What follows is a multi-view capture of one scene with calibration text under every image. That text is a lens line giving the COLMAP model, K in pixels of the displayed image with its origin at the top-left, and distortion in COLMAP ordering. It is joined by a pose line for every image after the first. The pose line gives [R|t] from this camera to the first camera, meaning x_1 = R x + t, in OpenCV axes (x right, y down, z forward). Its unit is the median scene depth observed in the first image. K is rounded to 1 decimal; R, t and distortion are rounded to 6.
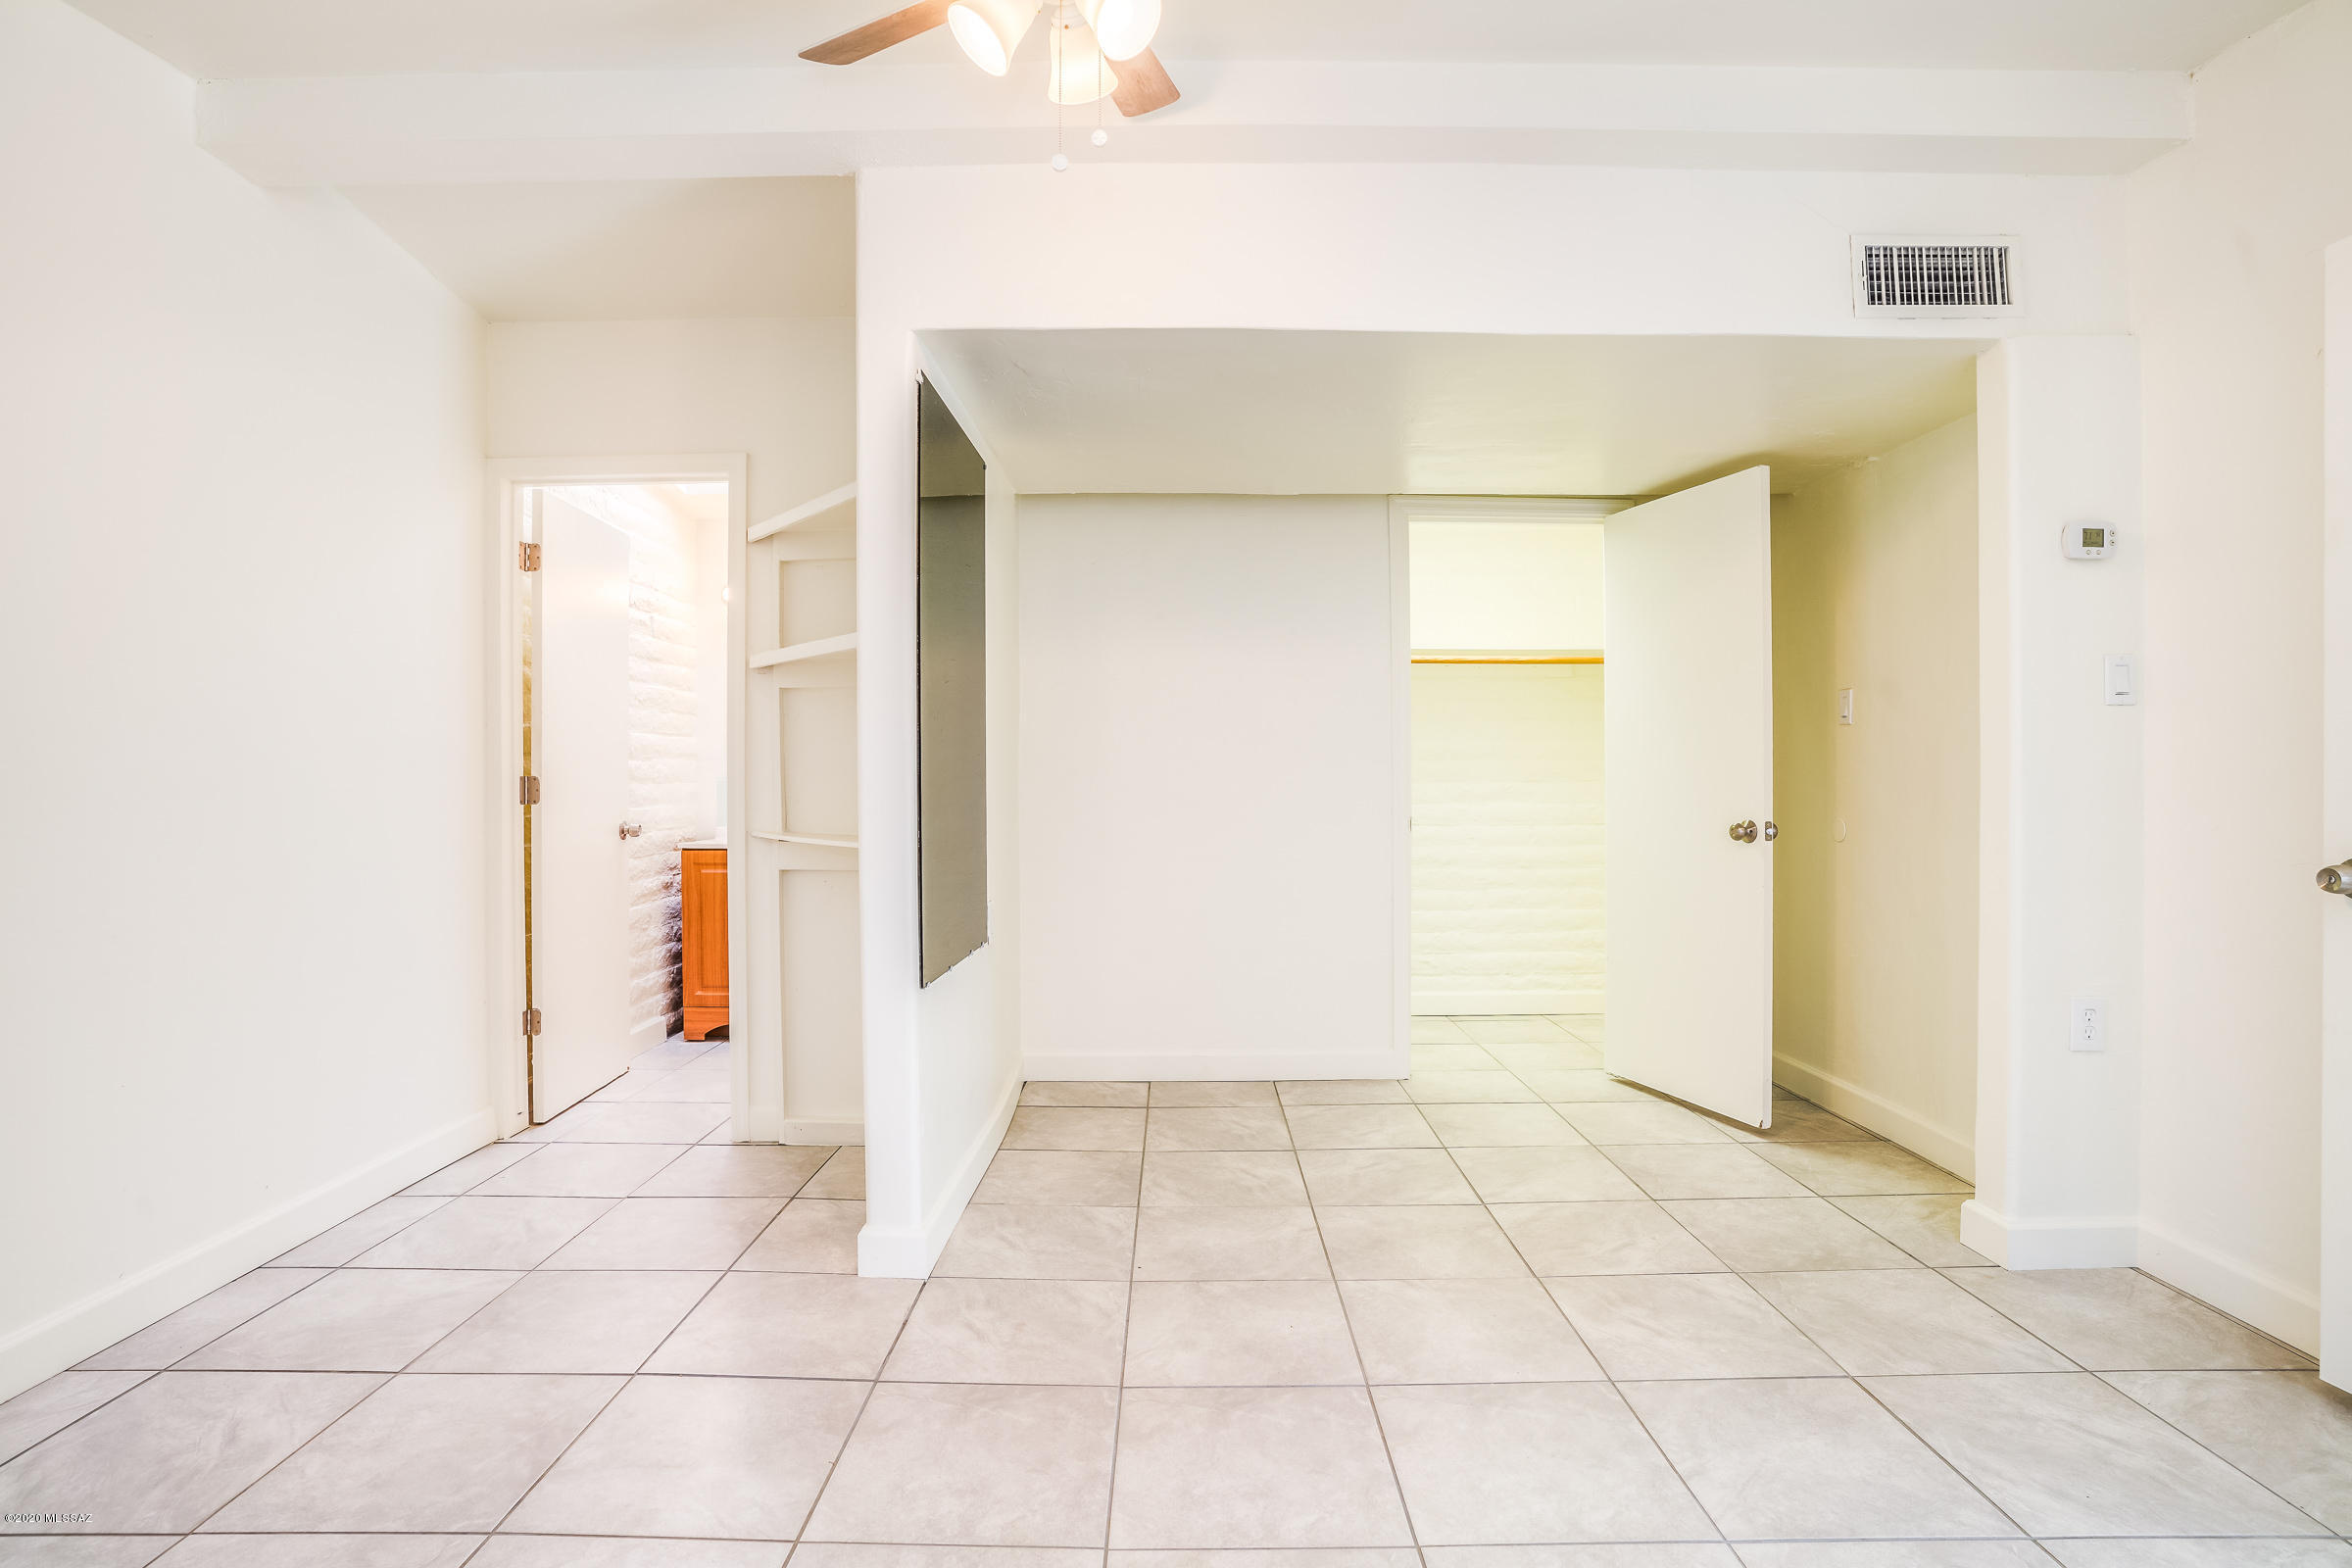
lens RADIAL K [[1140.4, 0, 1197.8], [0, 1140.4, 782.5], [0, 0, 1]] dist [-0.073927, 0.033989]
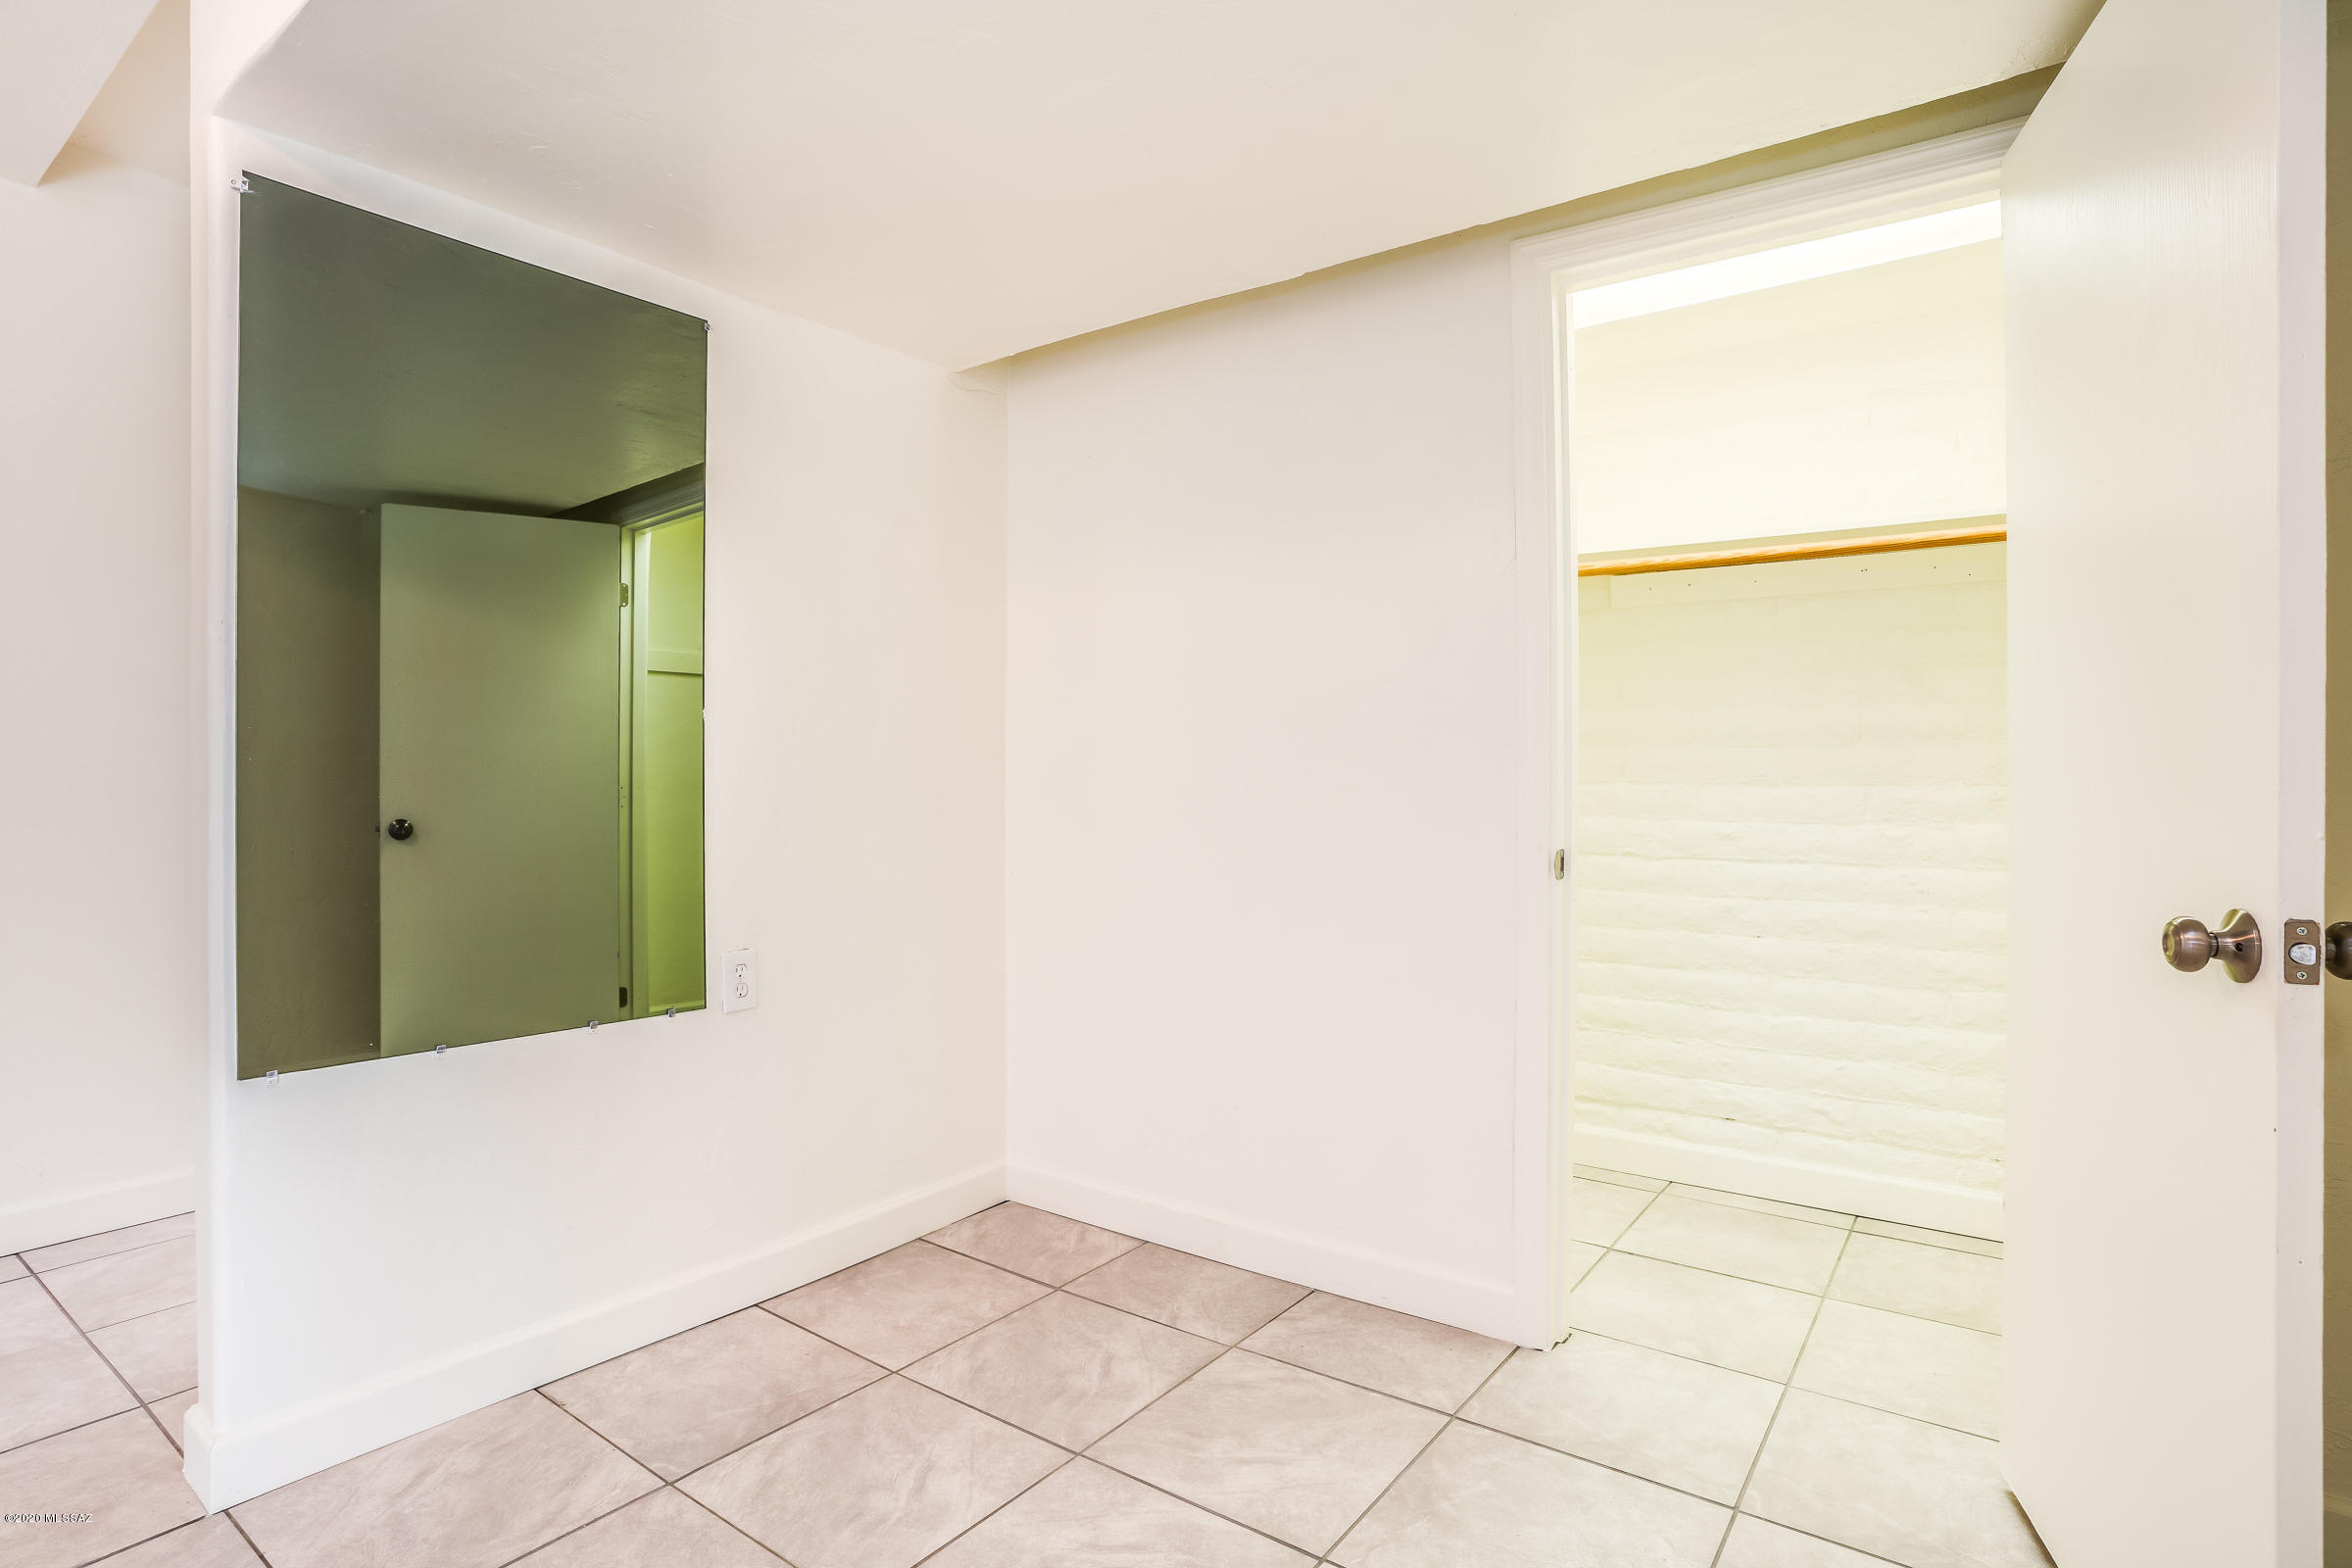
lens RADIAL K [[1162.5, 0, 1176.0], [0, 1162.5, 784.0], [0, 0, 1]] dist [-0.071269, 0.032645]
pose [[0.804050, 0.003599, -0.594551, 0.554552], [-0.008480, 0.999949, -0.005415, 0.002123], [0.594502, 0.009395, 0.804039, 0.712730]]
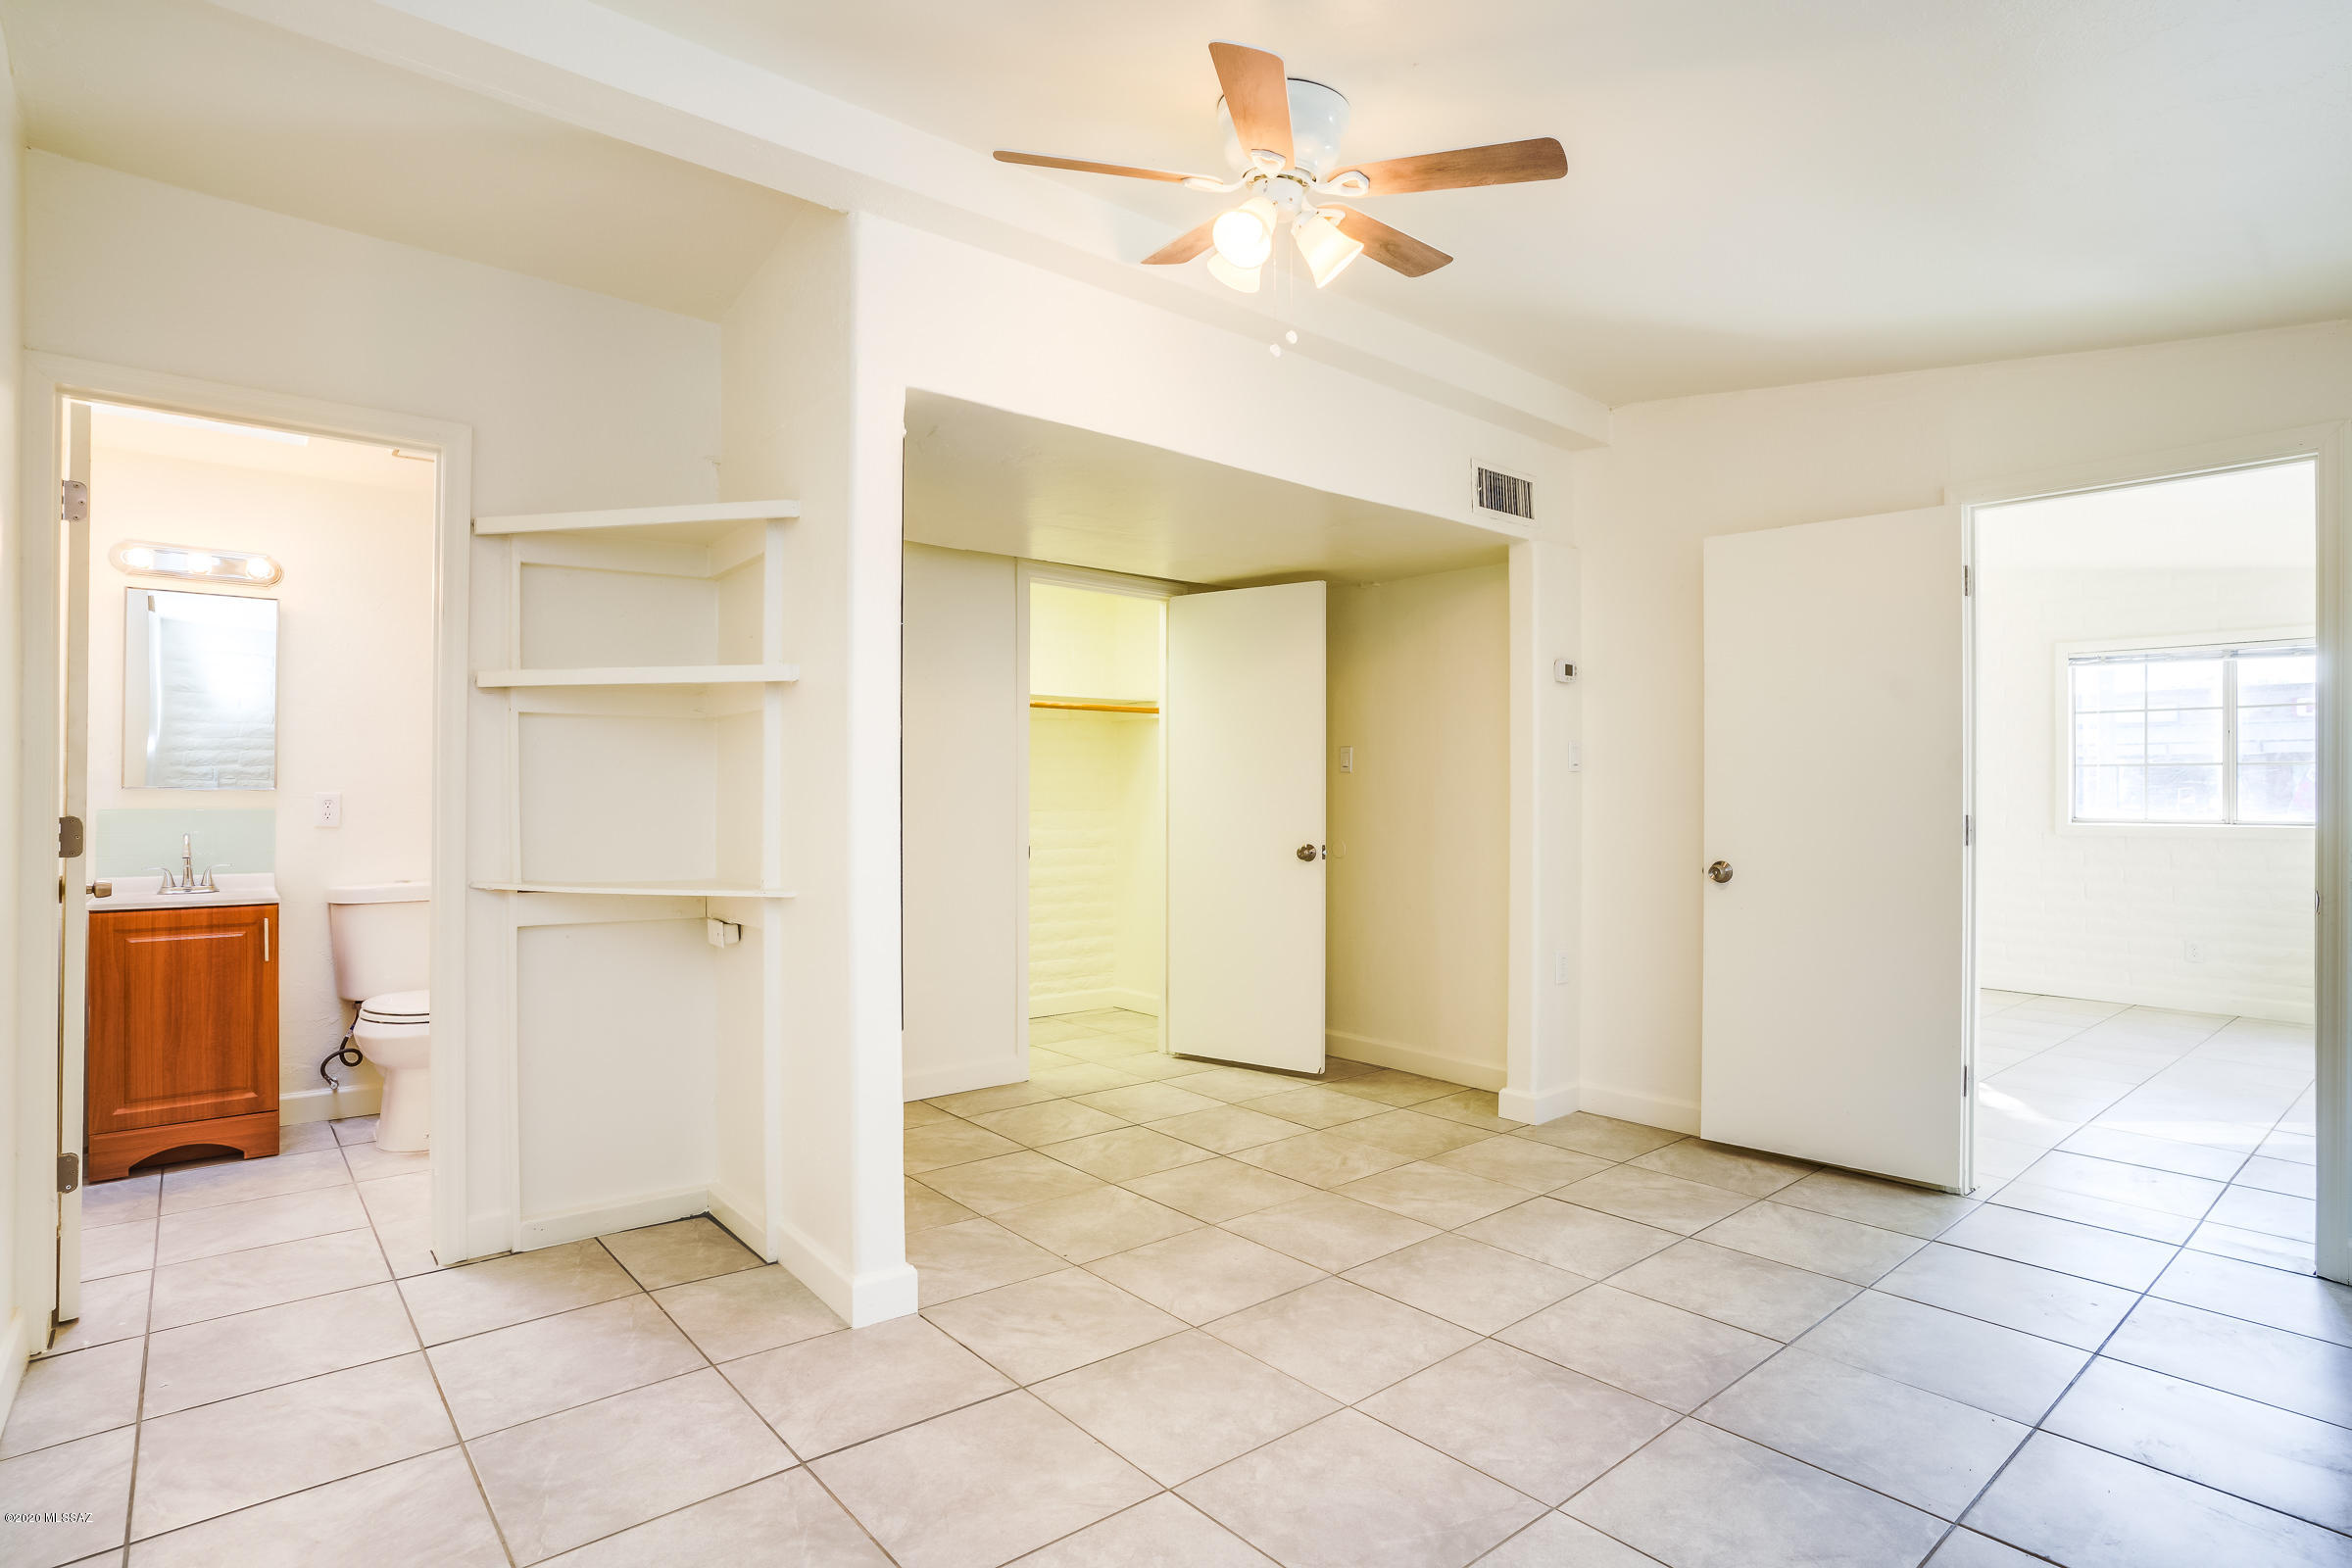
lens RADIAL K [[1162.5, 0, 1176.0], [0, 1162.5, 784.0], [0, 0, 1]] dist [-0.071269, 0.032645]
pose [[0.774803, 0.011177, 0.632104, -0.644276], [-0.003431, 0.999903, -0.013474, -0.023826], [-0.632193, 0.008270, 0.774767, 0.033233]]
